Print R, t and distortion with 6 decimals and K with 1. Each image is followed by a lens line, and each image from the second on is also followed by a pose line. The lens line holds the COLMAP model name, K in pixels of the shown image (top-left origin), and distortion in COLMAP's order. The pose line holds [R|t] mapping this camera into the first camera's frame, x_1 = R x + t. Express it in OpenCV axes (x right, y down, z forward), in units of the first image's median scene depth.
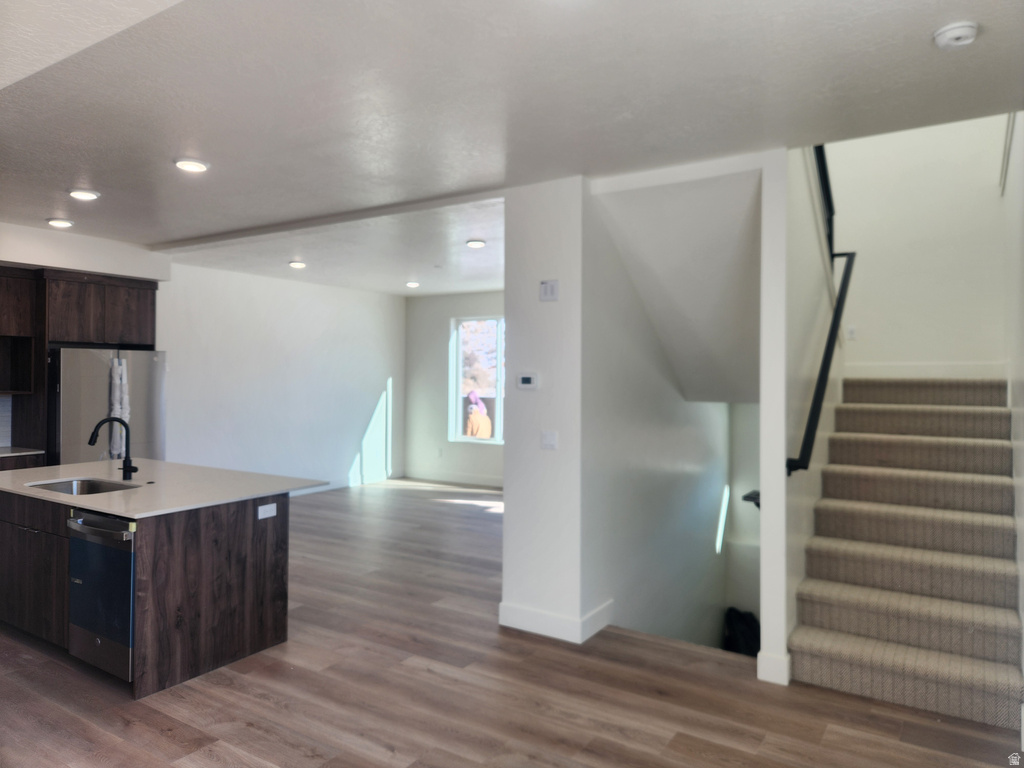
lens RADIAL K [[679.1, 0, 513.3], [0, 679.1, 368.4], [0, 0, 1]] dist [0.060401, -0.043144]
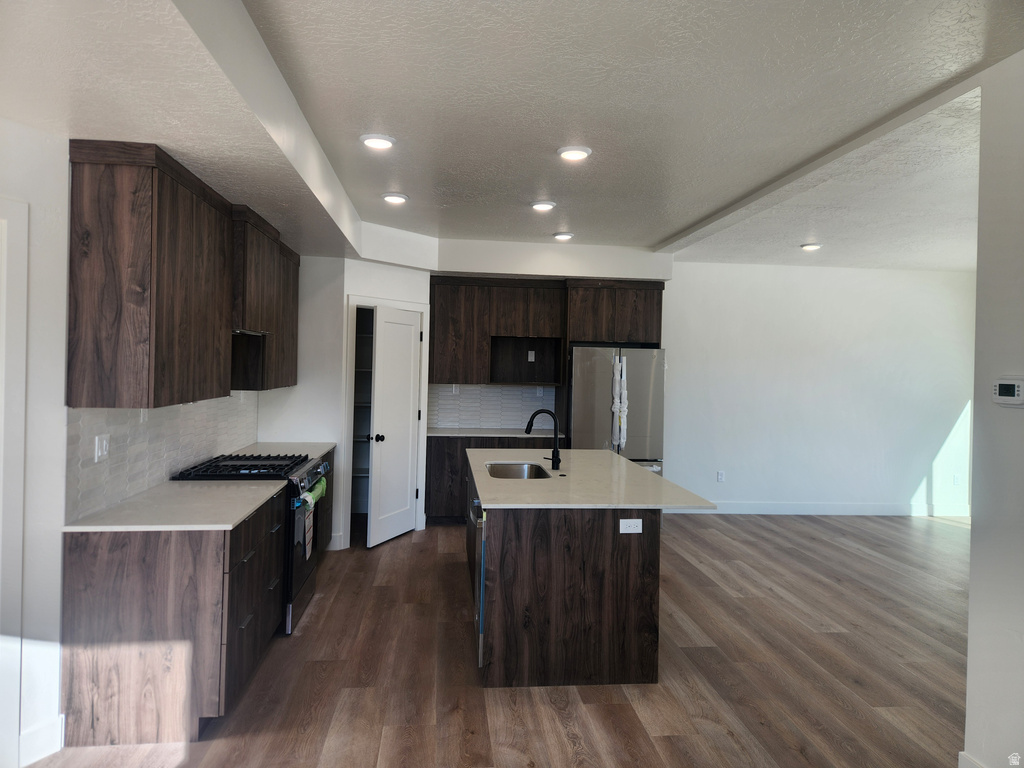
lens RADIAL K [[679.1, 0, 525.6], [0, 679.1, 360.7], [0, 0, 1]] dist [0.060401, -0.043144]
pose [[0.643531, 0.003006, -0.765414, 0.220122], [-0.012856, 0.999894, -0.006882, 0.003477], [0.765312, 0.014269, 0.643501, 0.321646]]
